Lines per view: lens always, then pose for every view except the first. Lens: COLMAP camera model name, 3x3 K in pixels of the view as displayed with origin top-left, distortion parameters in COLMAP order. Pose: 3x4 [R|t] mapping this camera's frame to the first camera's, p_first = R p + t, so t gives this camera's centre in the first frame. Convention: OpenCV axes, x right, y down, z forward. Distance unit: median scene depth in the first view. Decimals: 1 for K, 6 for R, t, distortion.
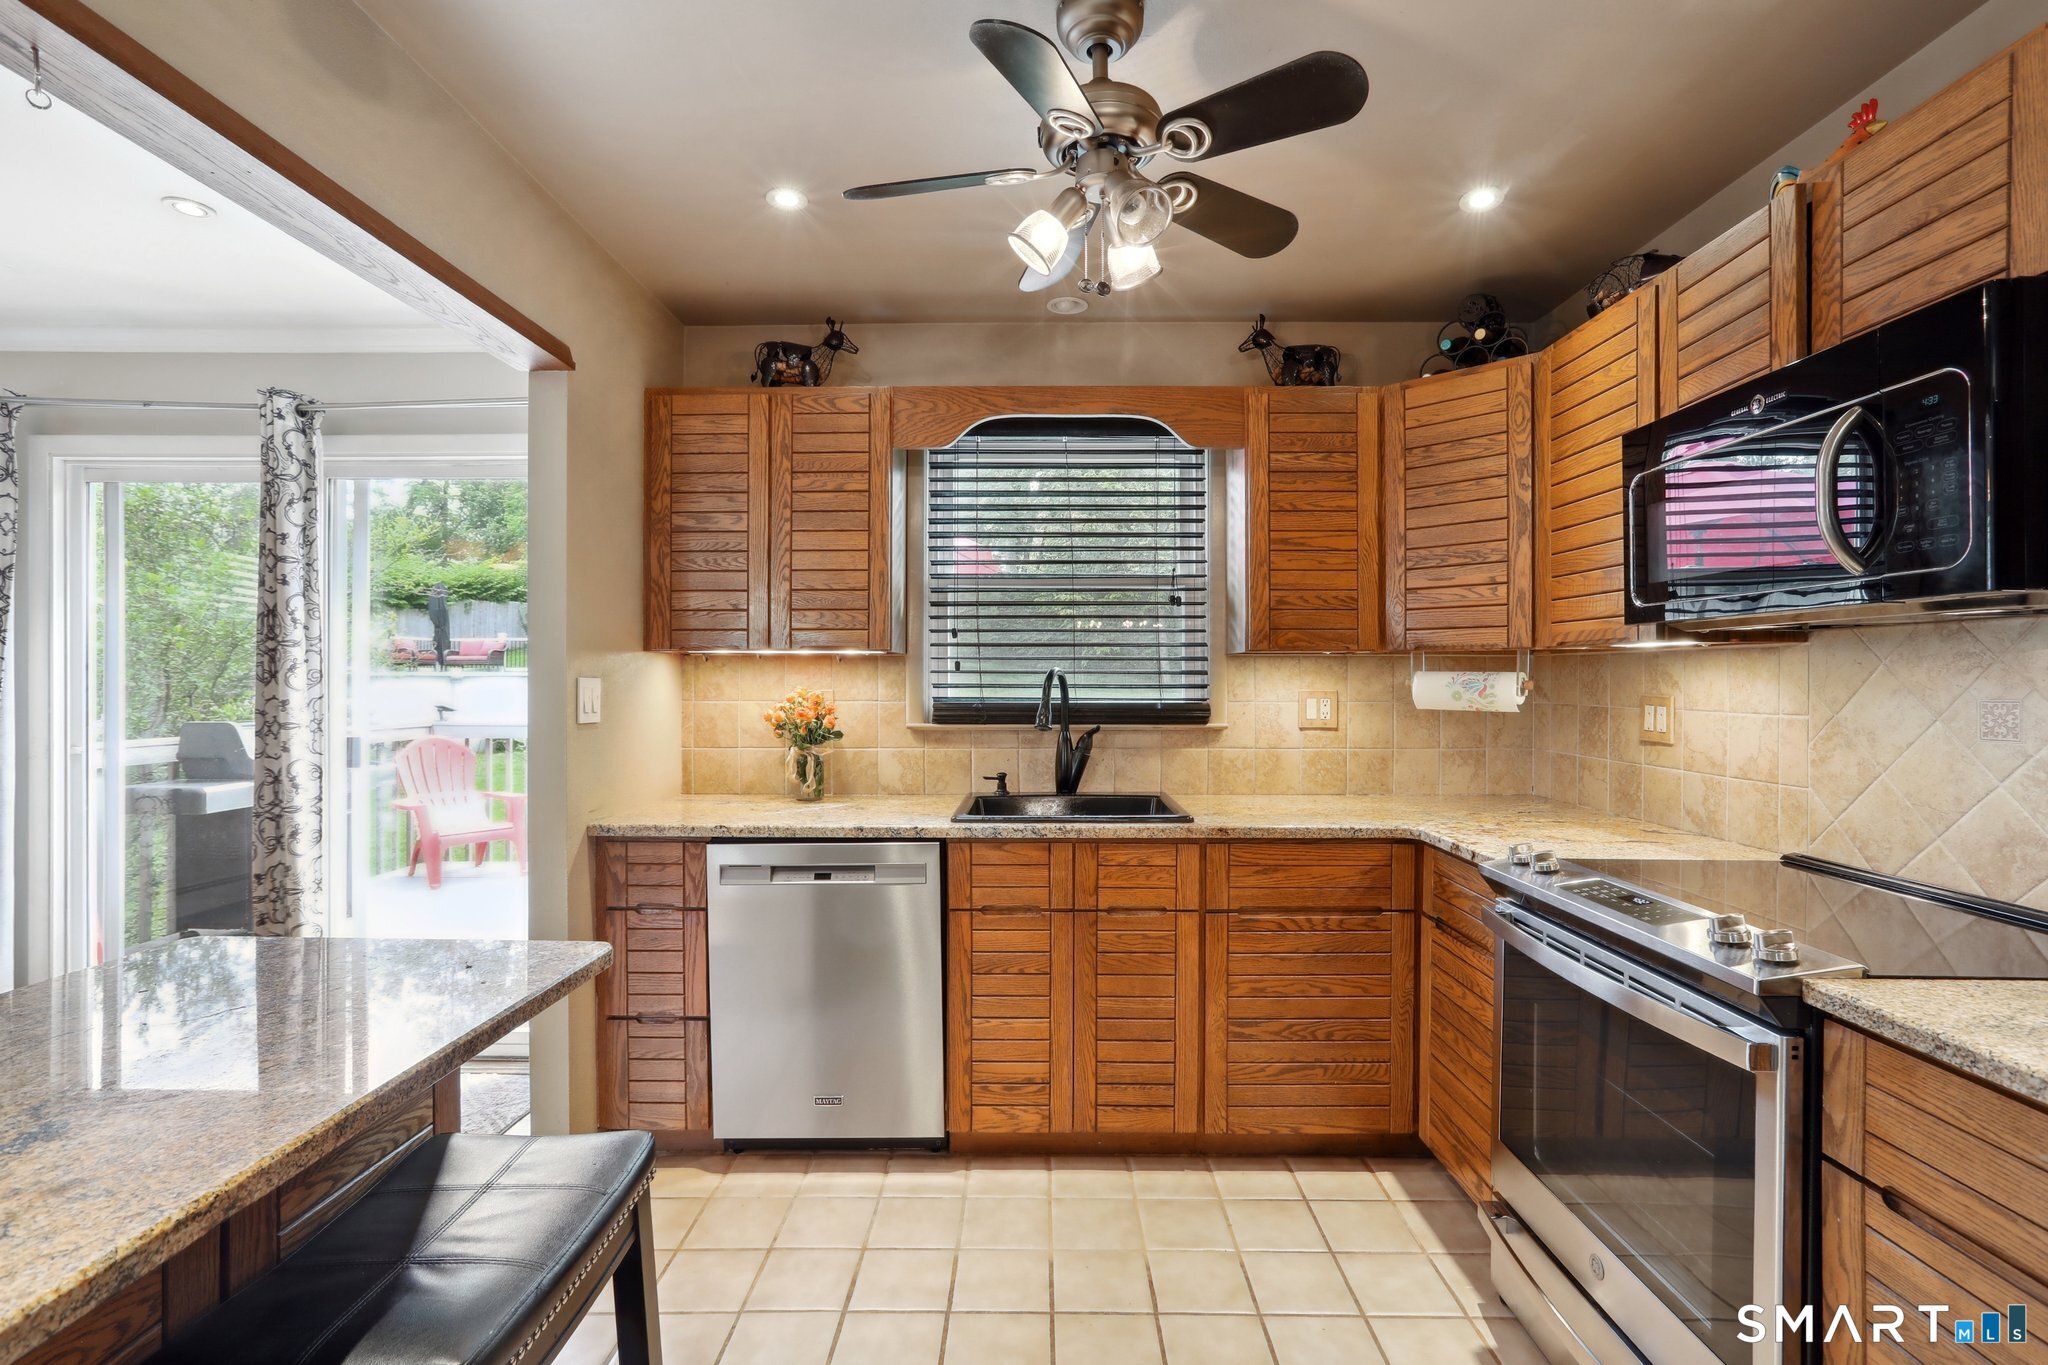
lens RADIAL K [[945.4, 0, 1031.0], [0, 945.4, 687.9], [0, 0, 1]] dist [-0.052752, 0.037732]
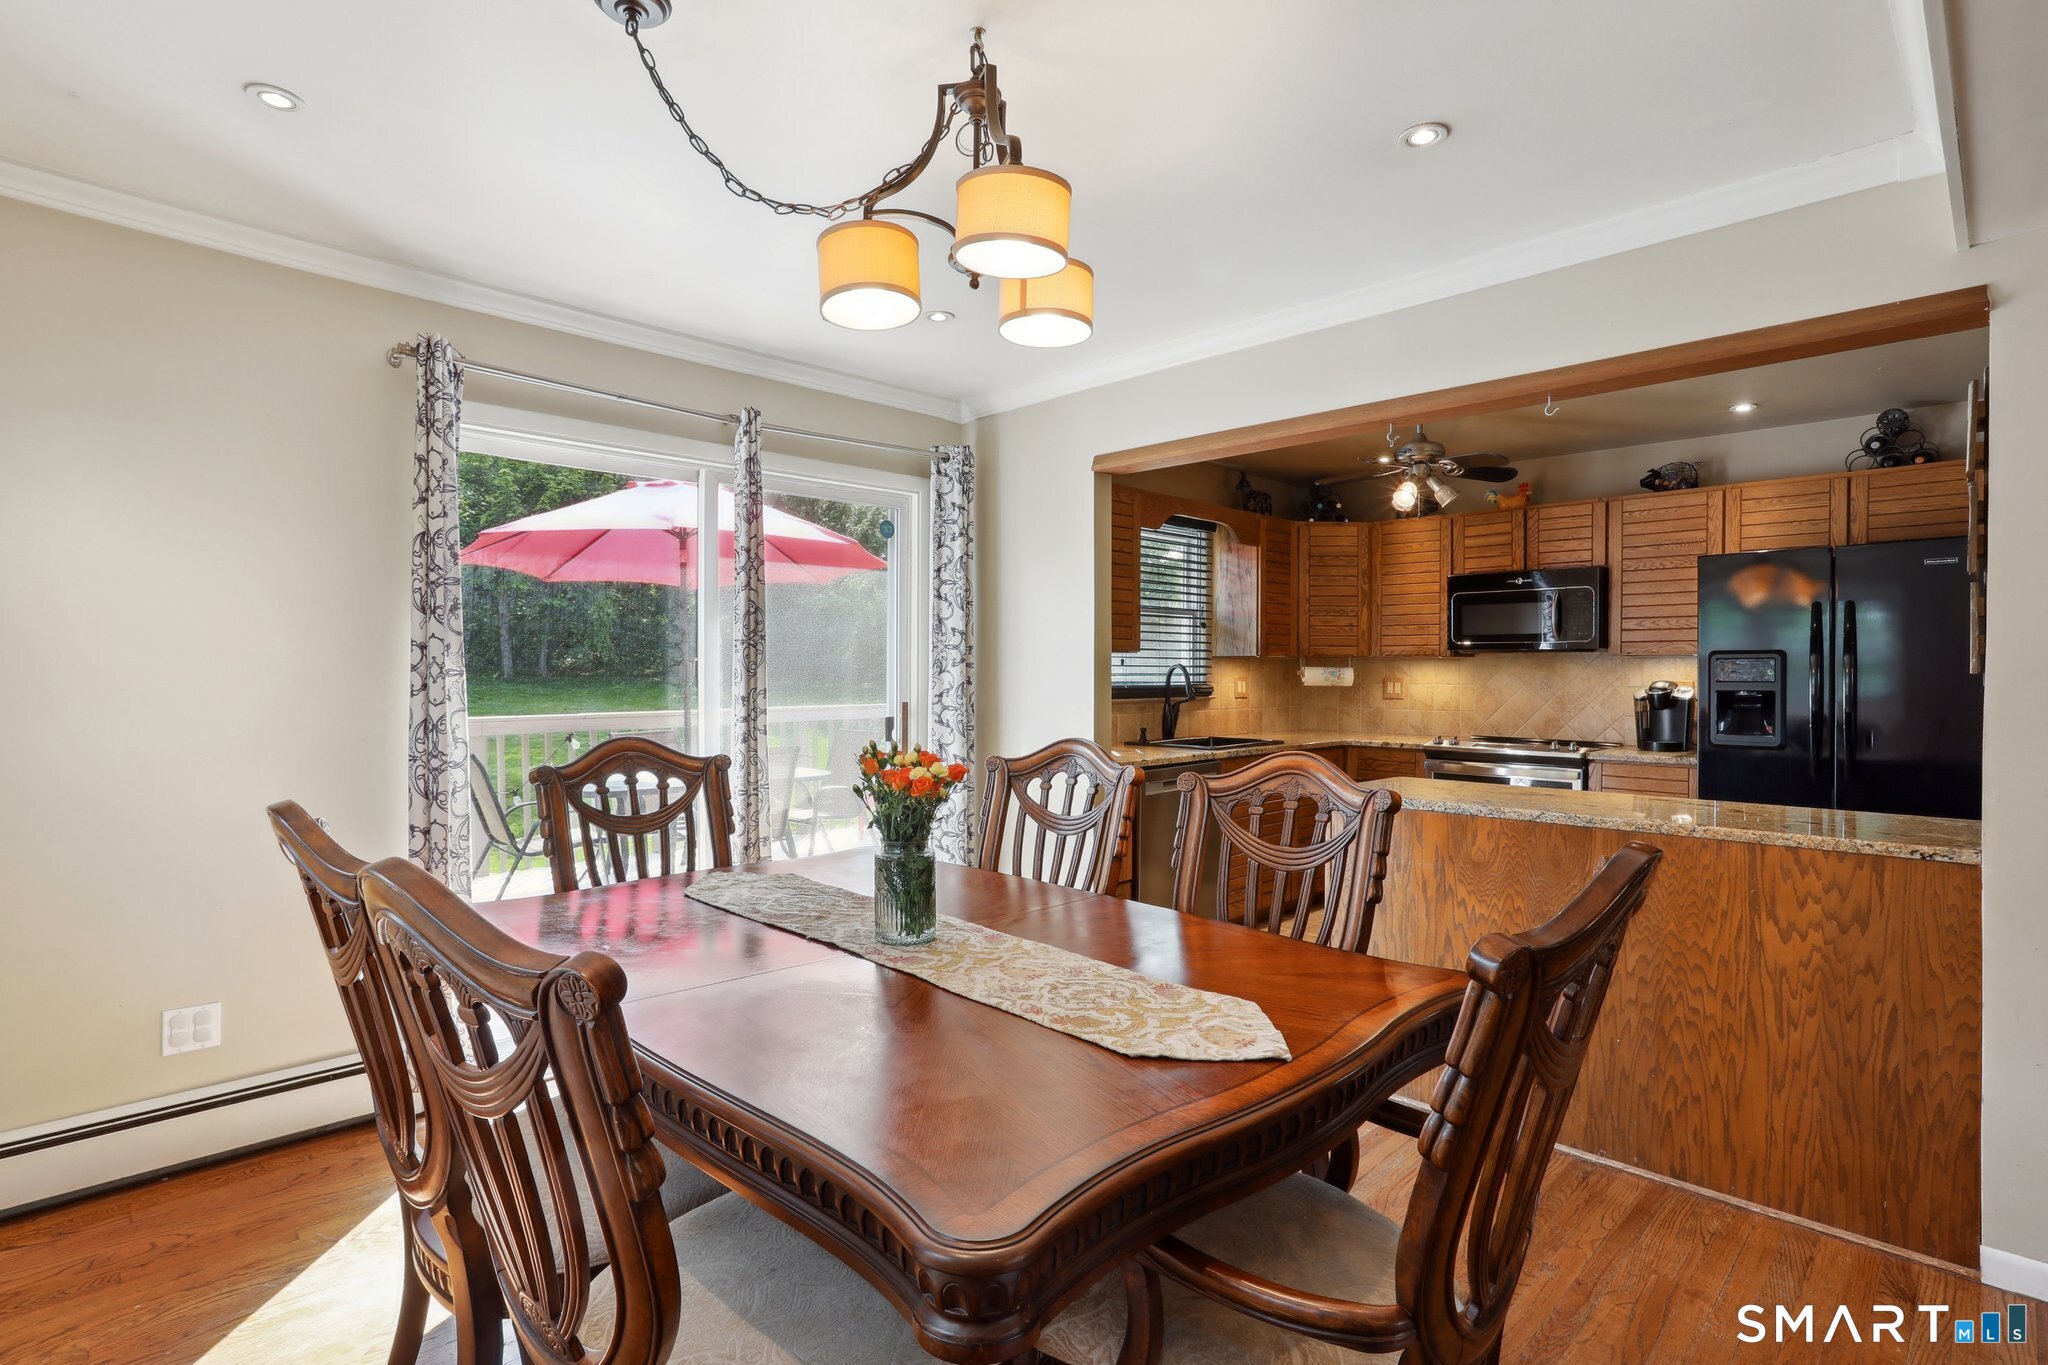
lens RADIAL K [[1009.8, 0, 1024.0], [0, 1009.8, 682.5], [0, 0, 1]] dist [-0.059449, 0.034795]
pose [[0.705005, -0.007570, 0.709162, -1.531558], [0.006034, 0.999971, 0.004675, 0.002434], [-0.709176, 0.000983, 0.705031, -0.081366]]
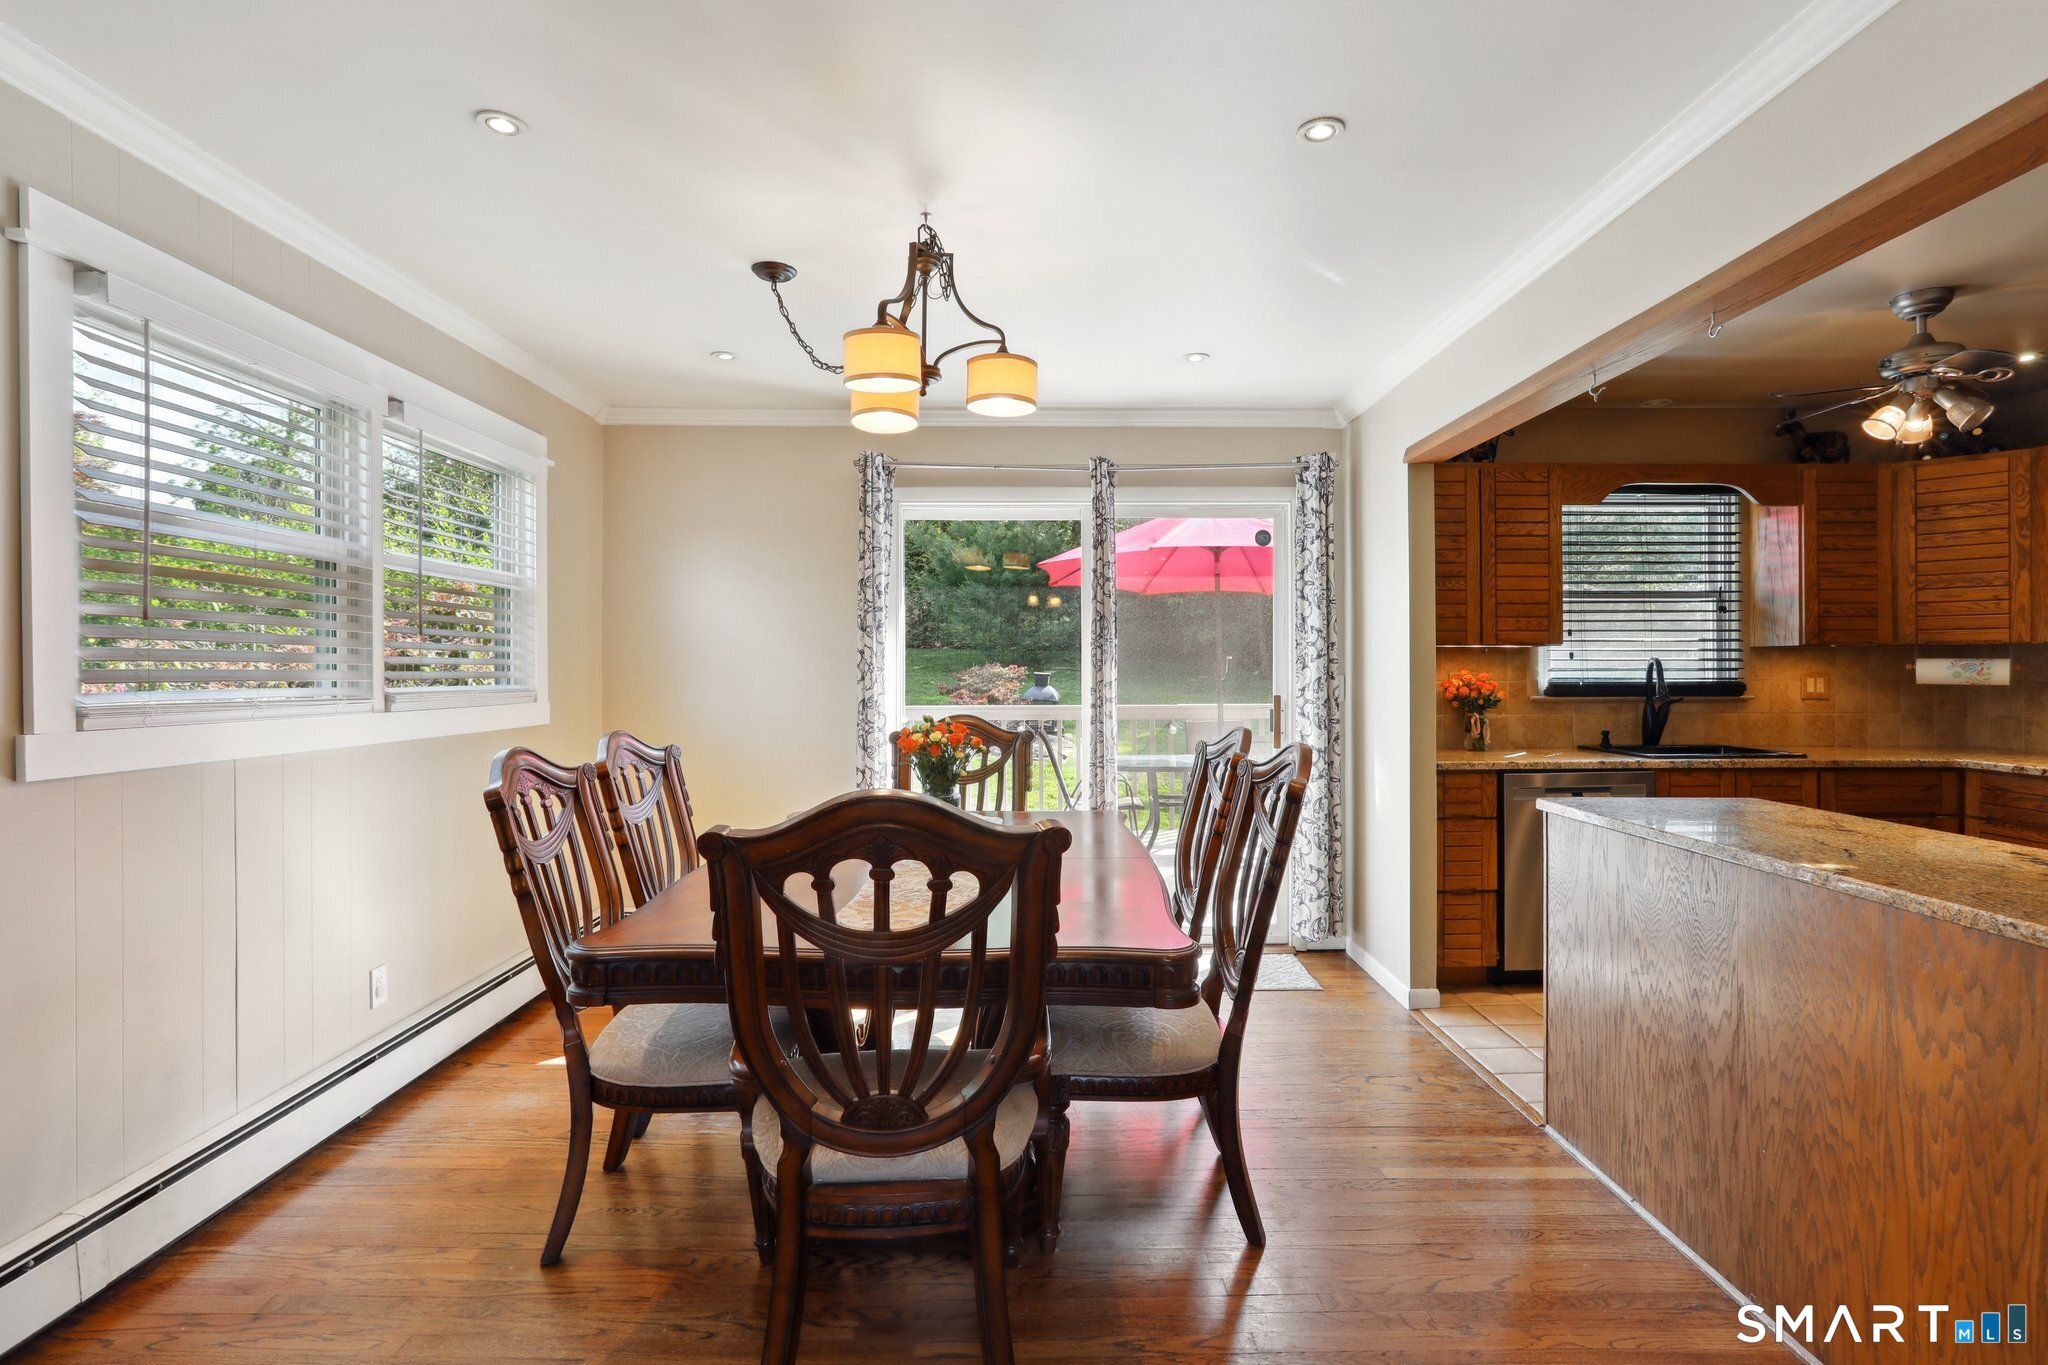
lens RADIAL K [[1010.7, 0, 1031.0], [0, 1010.7, 666.6], [0, 0, 1]] dist [-0.037264, 0.022005]
pose [[0.999940, -0.002933, 0.010572, -0.992992], [0.003070, 0.999911, -0.012947, 0.011111], [-0.010533, 0.012979, 0.999860, -0.539003]]
